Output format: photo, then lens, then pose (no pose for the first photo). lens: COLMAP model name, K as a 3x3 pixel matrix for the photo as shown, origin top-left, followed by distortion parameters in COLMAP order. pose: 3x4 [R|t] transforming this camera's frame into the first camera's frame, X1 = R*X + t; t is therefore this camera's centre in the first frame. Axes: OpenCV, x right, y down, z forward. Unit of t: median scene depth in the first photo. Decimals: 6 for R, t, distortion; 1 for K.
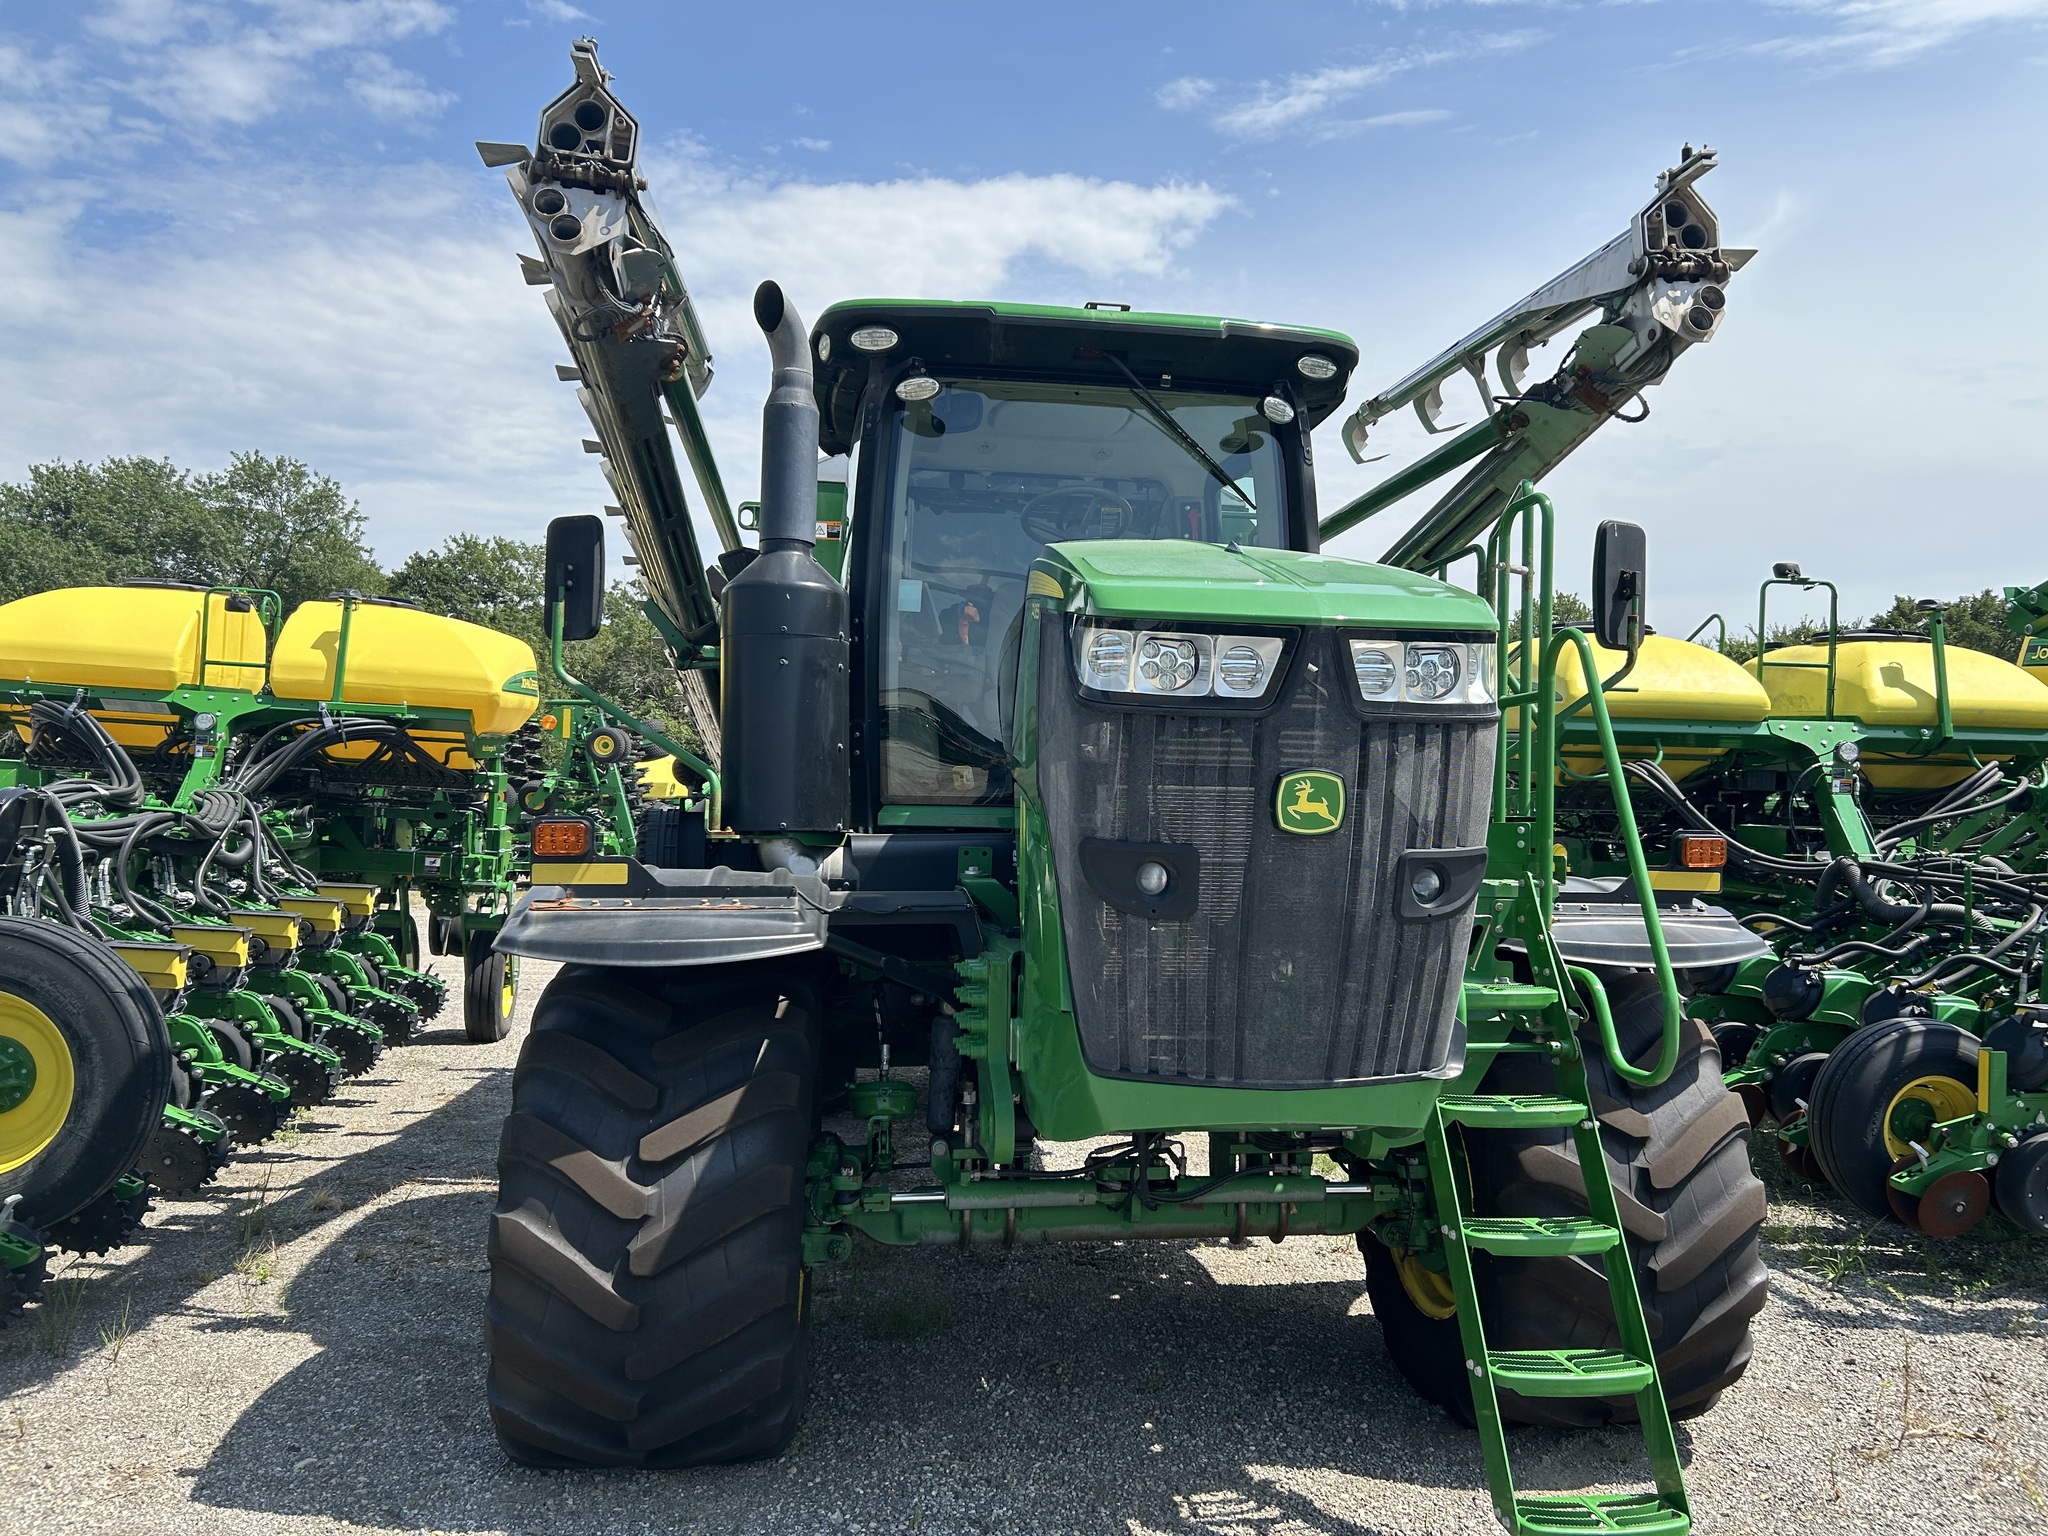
lens RADIAL K [[1537.7, 0, 1037.9], [0, 1537.7, 756.0], [0, 0, 1]] dist [0.049257, -0.053232]
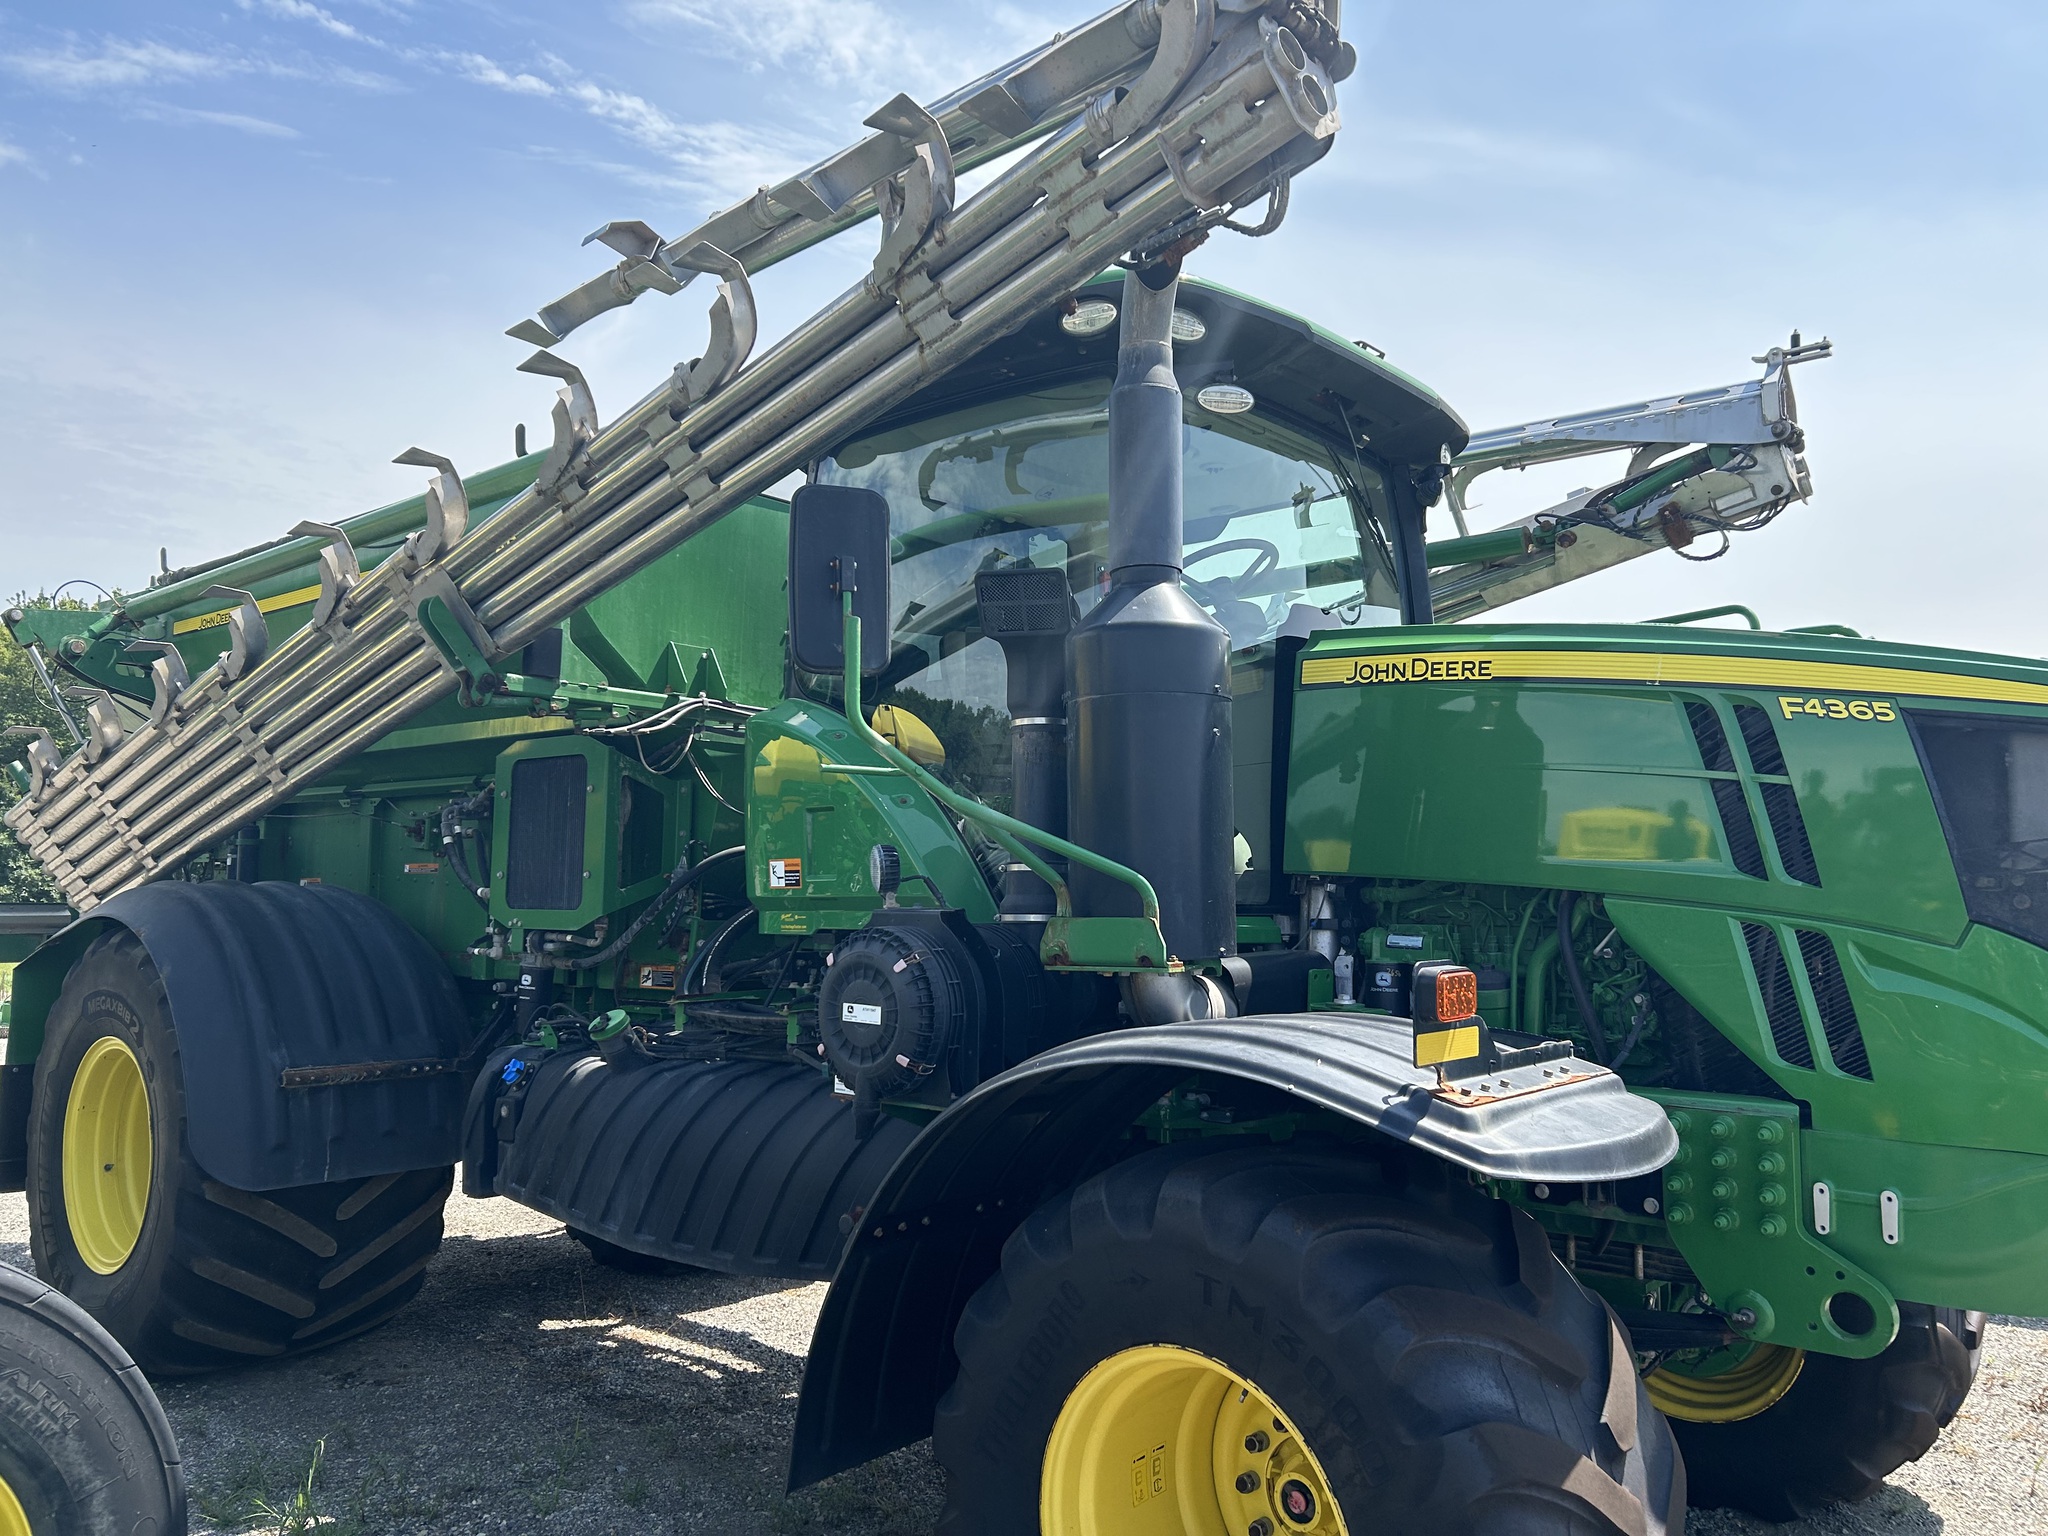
lens RADIAL K [[1537.7, 0, 1026.6], [0, 1537.7, 763.1], [0, 0, 1]] dist [0.049257, -0.053232]
pose [[0.753783, 0.046233, 0.655495, -0.749283], [-0.022791, 0.998761, -0.044235, -0.010936], [-0.656728, 0.018404, 0.753903, 0.513064]]
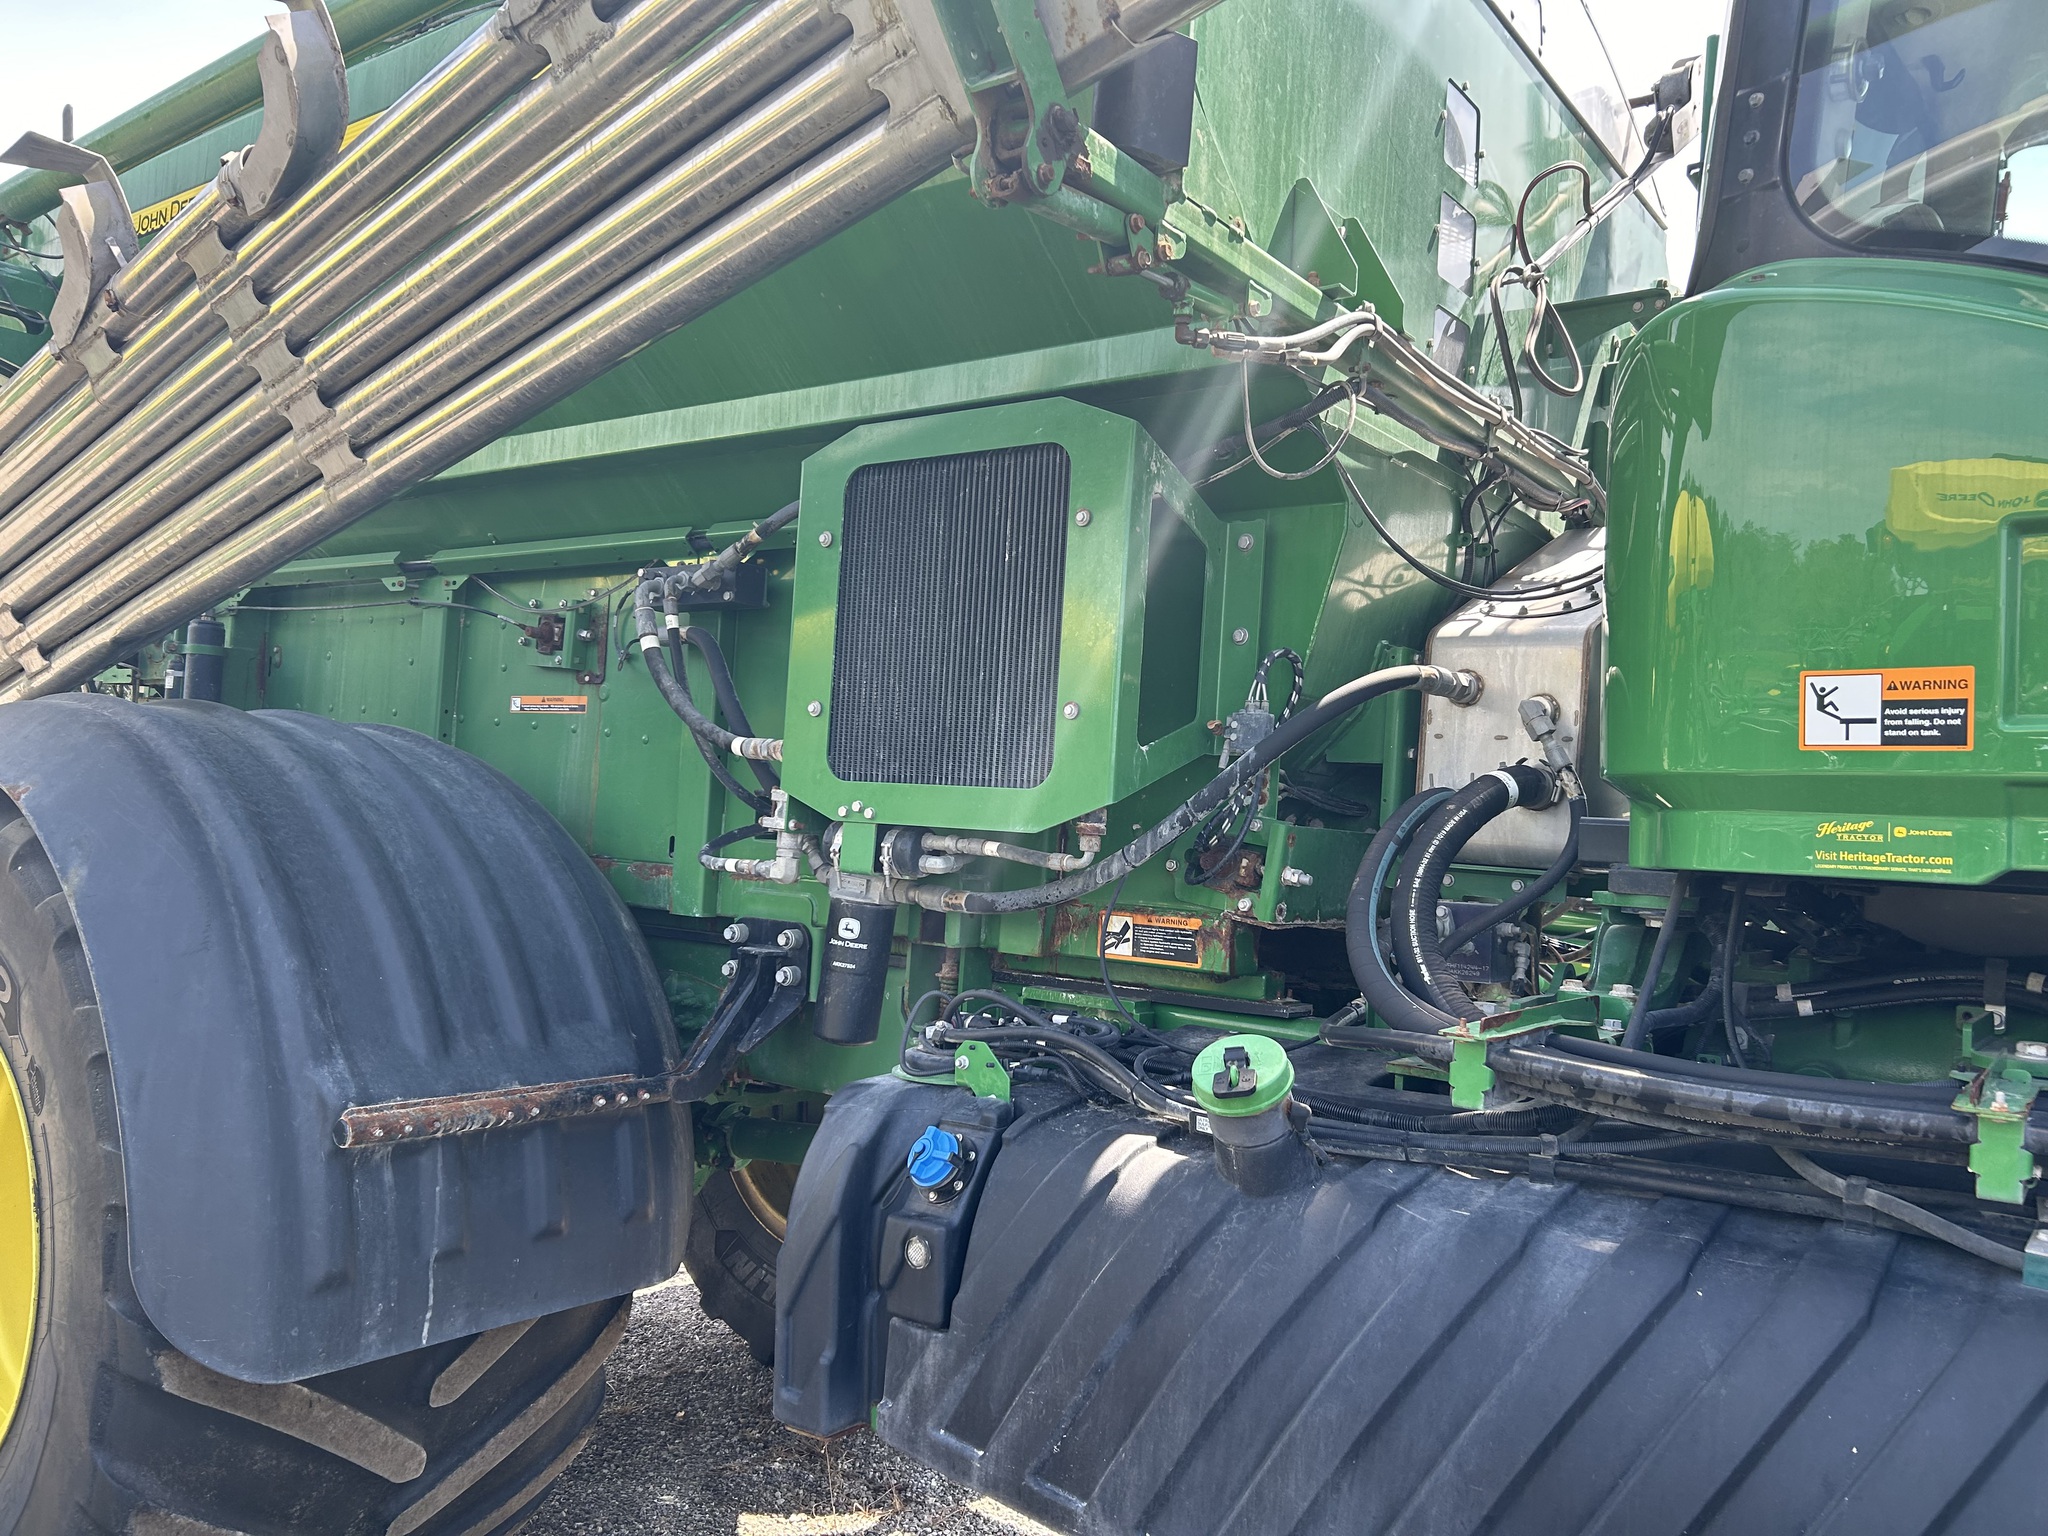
lens RADIAL K [[1537.7, 0, 1024.7], [0, 1537.7, 763.2], [0, 0, 1]] dist [0.049257, -0.053232]
pose [[0.705399, 0.047664, 0.707206, -0.605231], [-0.072776, 0.997334, 0.005373, 0.045607], [-0.705064, -0.055257, 0.706987, 1.259984]]
